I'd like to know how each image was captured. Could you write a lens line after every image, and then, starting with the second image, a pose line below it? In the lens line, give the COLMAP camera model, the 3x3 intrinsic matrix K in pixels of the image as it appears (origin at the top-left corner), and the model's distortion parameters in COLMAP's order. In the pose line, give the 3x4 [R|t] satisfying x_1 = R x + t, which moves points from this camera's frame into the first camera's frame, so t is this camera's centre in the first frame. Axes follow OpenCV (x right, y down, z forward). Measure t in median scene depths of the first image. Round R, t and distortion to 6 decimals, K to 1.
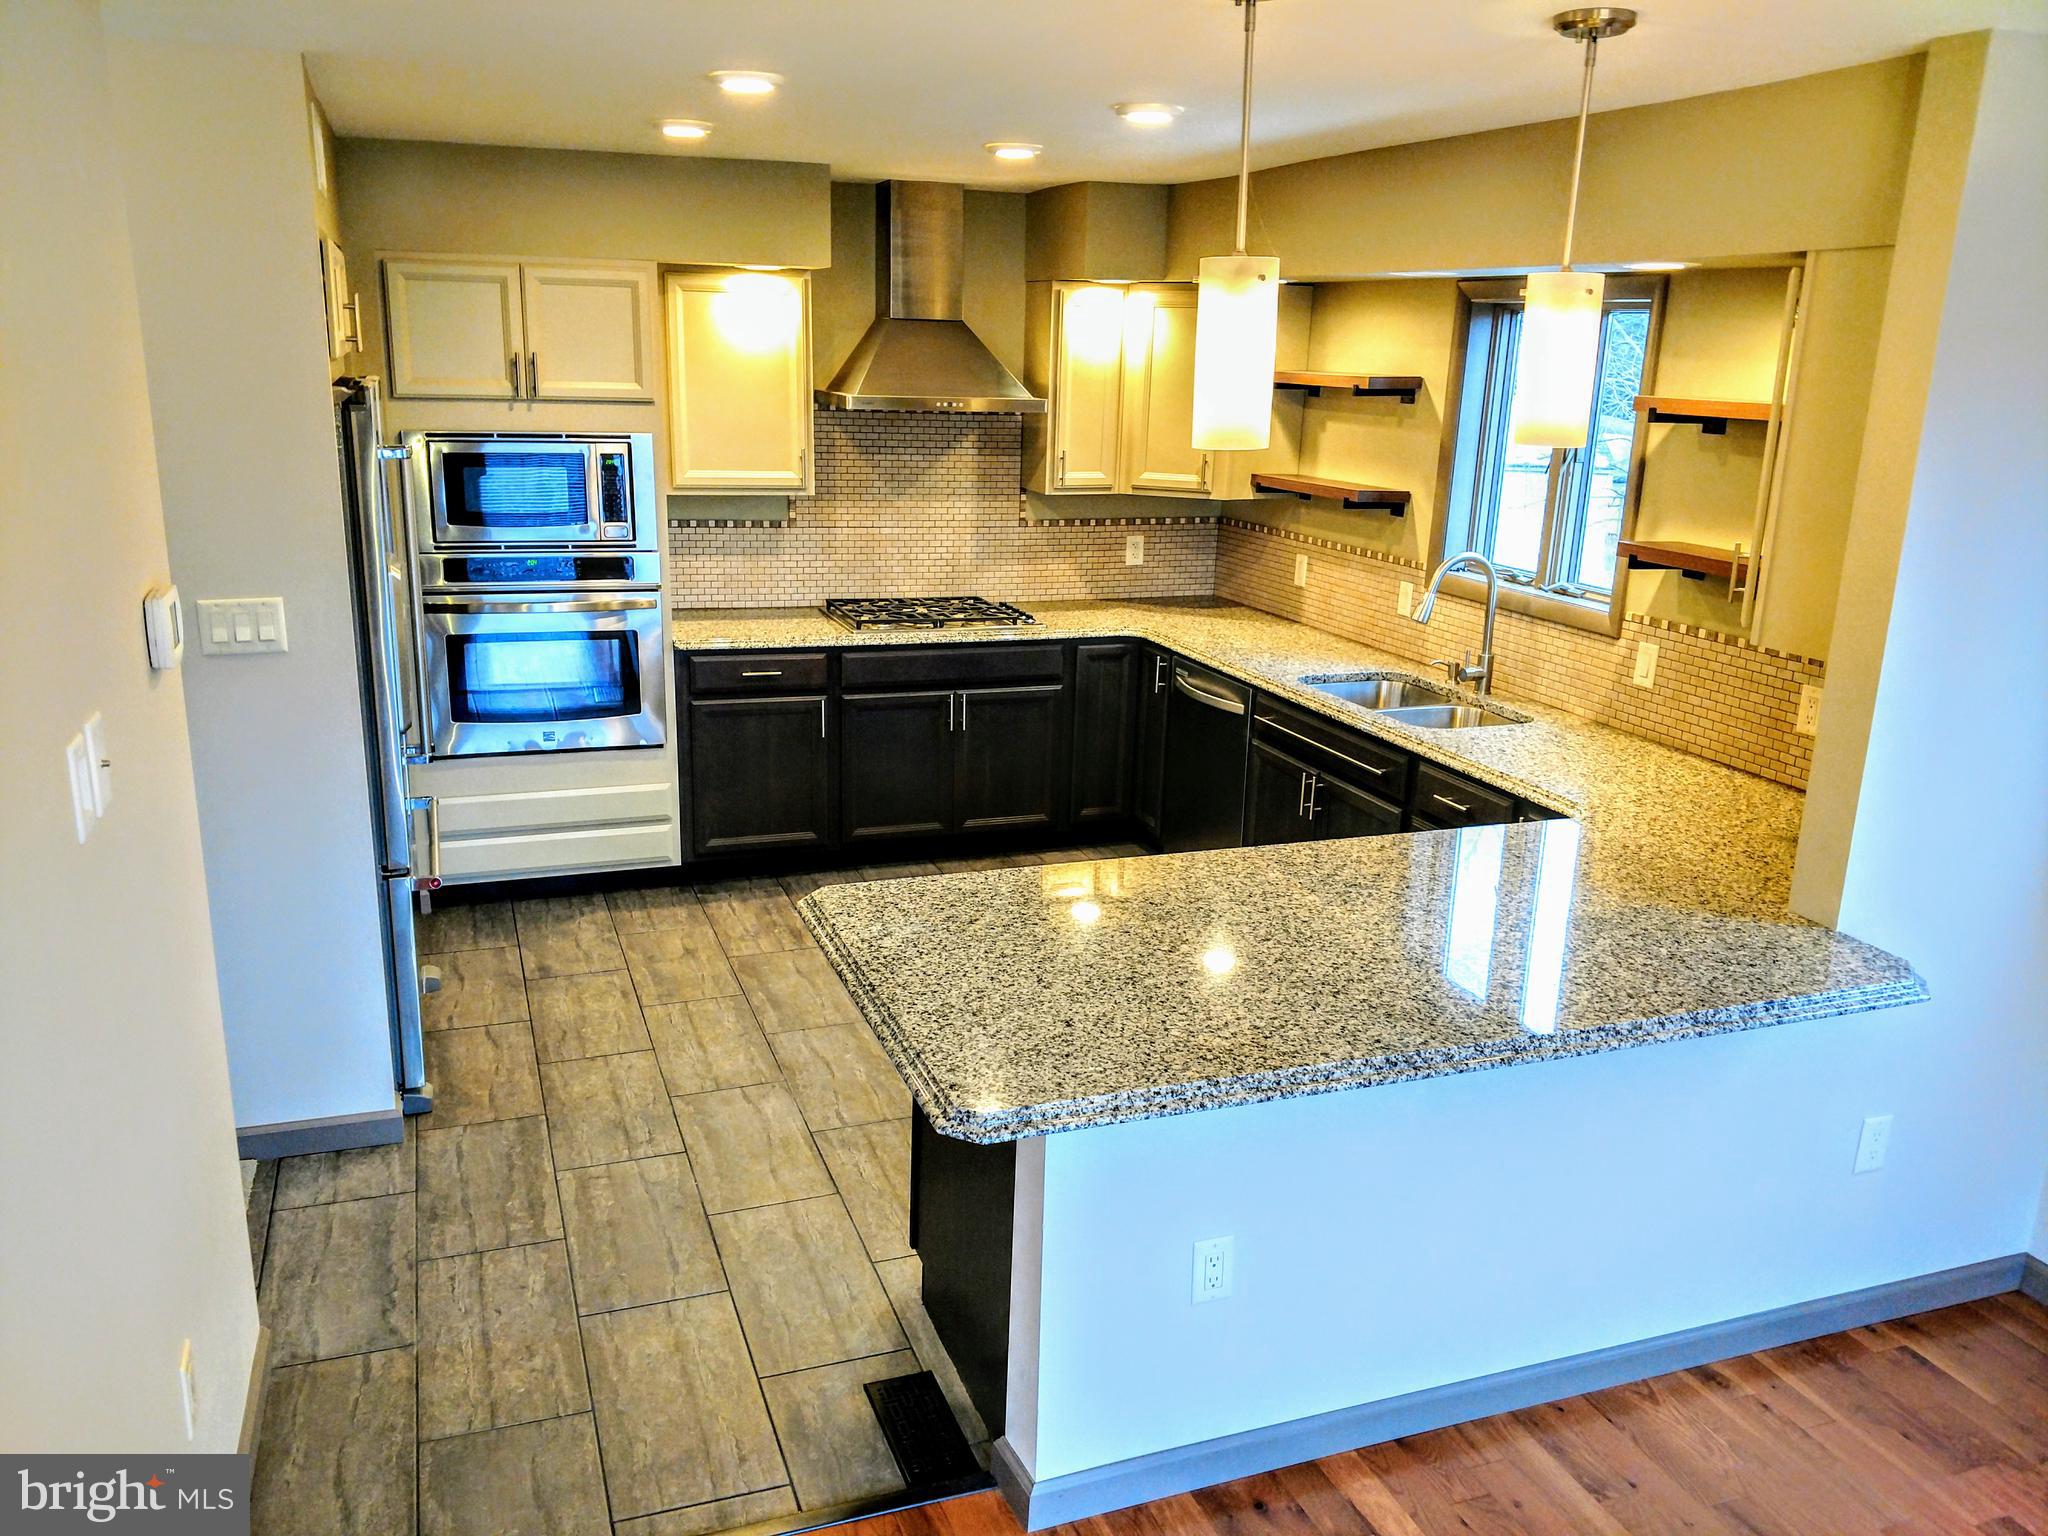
lens RADIAL K [[1538.0, 0, 995.5], [0, 1538.0, 788.2], [0, 0, 1]] dist [0.073454, -0.001228]
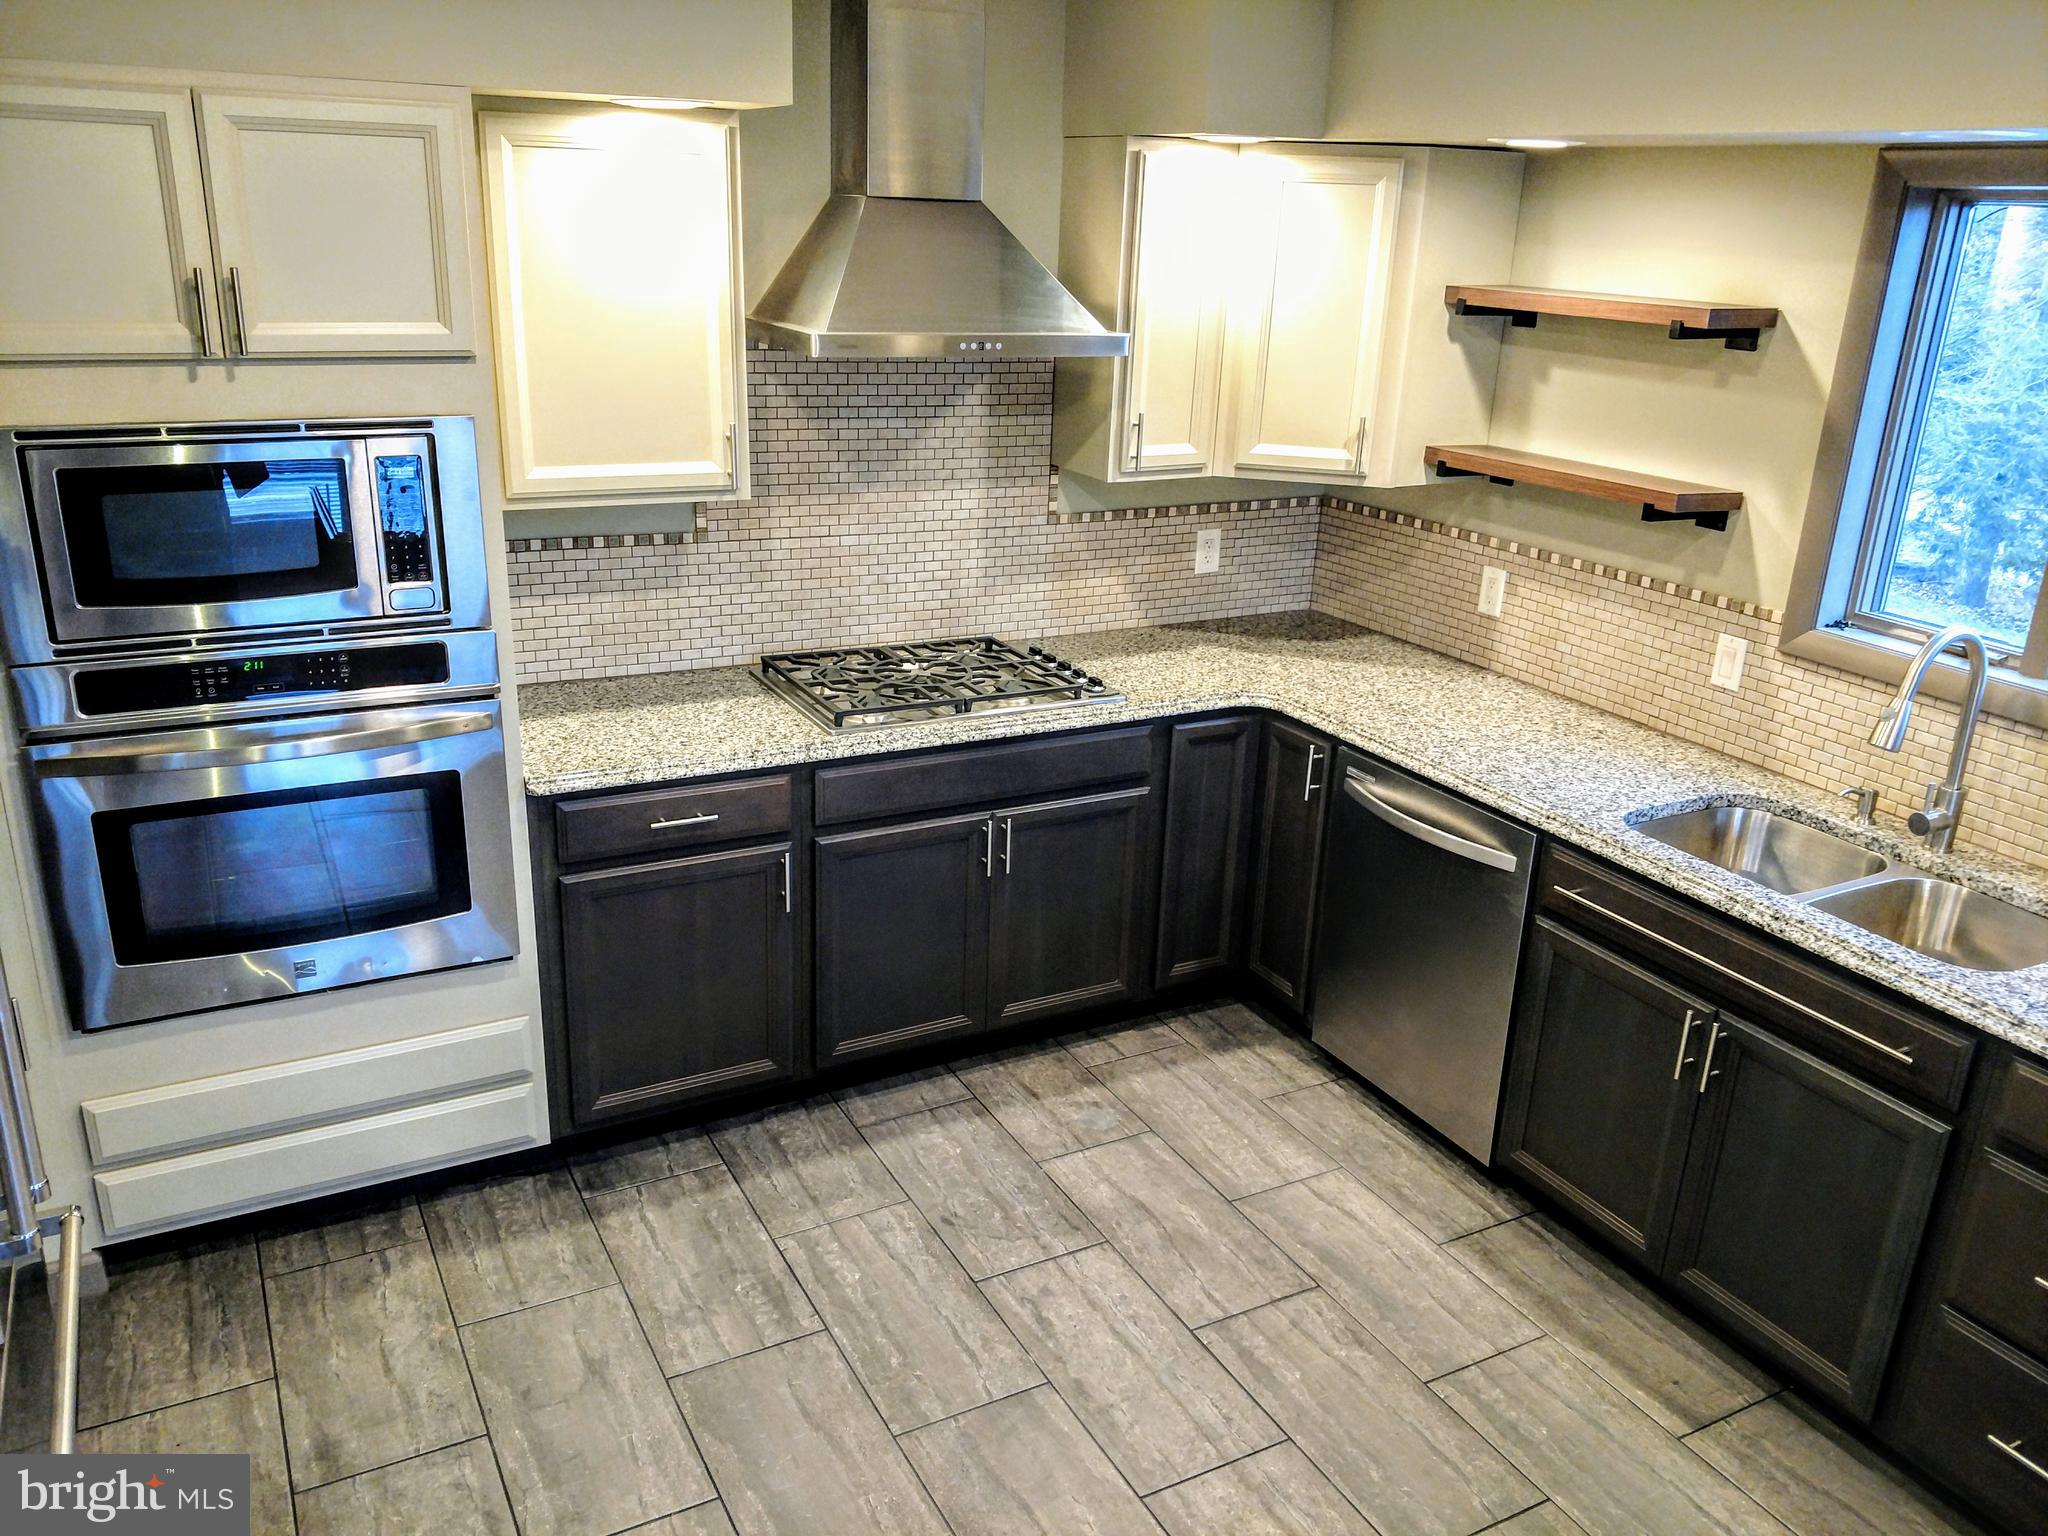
lens RADIAL K [[1574.3, 0, 1024.0], [0, 1574.3, 768.0], [0, 0, 1]] dist [0.104572, -0.257591]
pose [[0.988492, -0.042202, 0.145264, -0.104796], [0.033731, 0.997611, 0.060291, -0.118714], [-0.147462, -0.054697, 0.987554, 0.374785]]
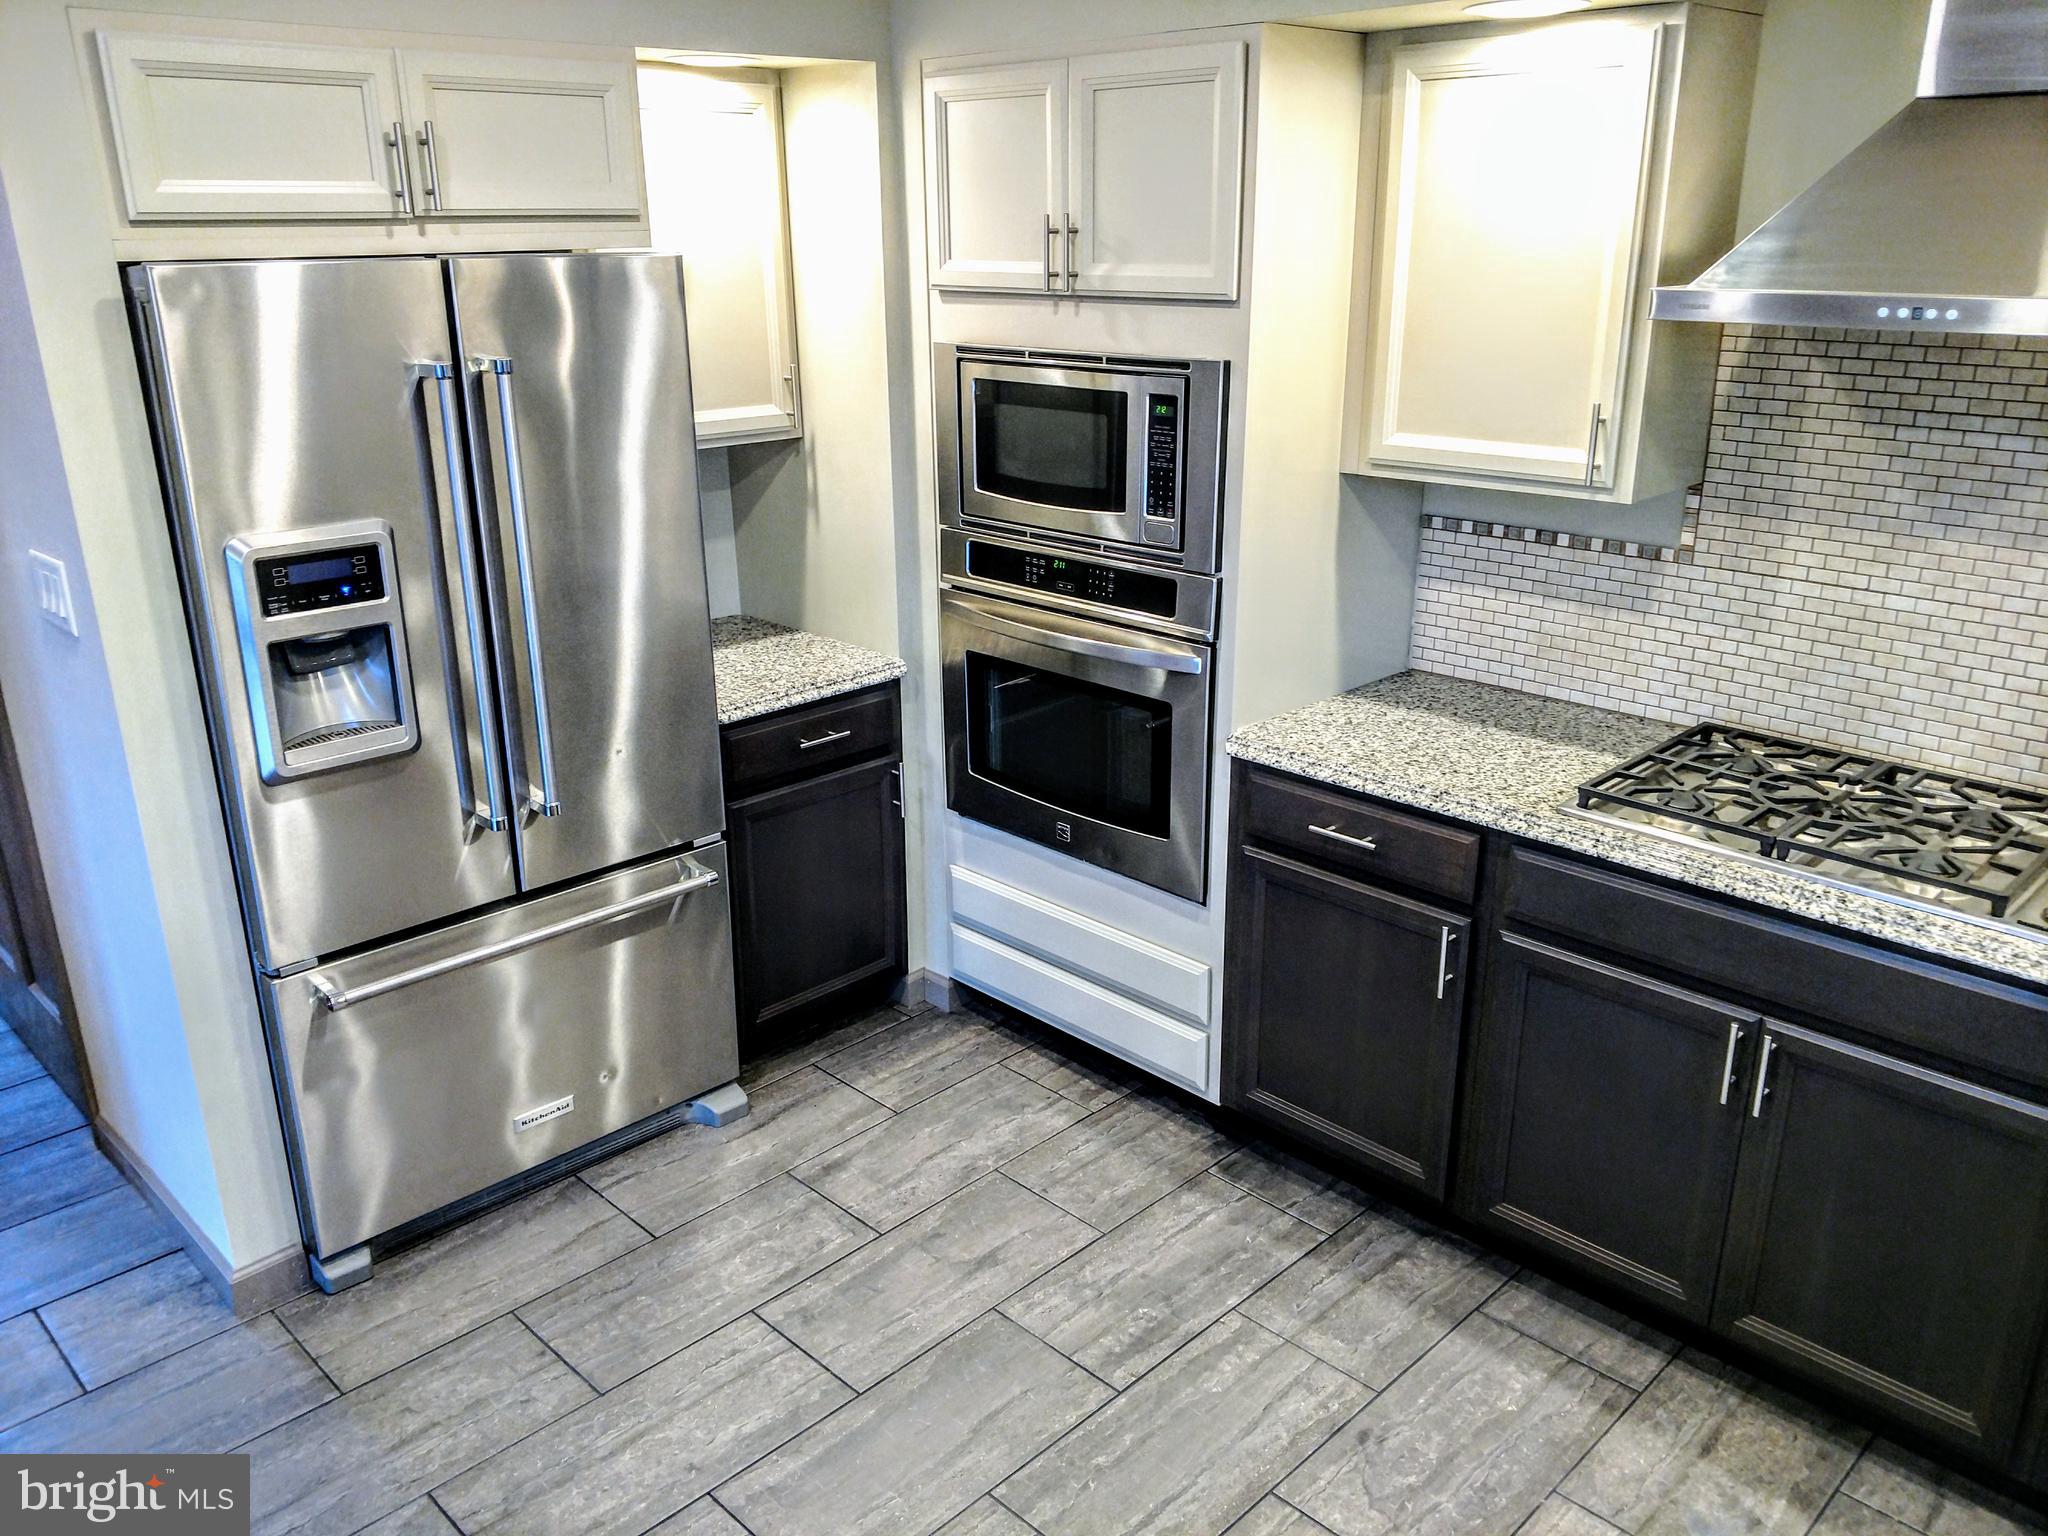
lens RADIAL K [[1557.7, 0, 1024.0], [0, 1557.7, 768.0], [0, 0, 1]] dist [0.059594, -0.130024]
pose [[0.426887, 0.264306, -0.864818, 0.231257], [-0.225996, 0.957170, 0.180975, -0.156827], [0.875610, 0.118190, 0.468336, 0.624357]]
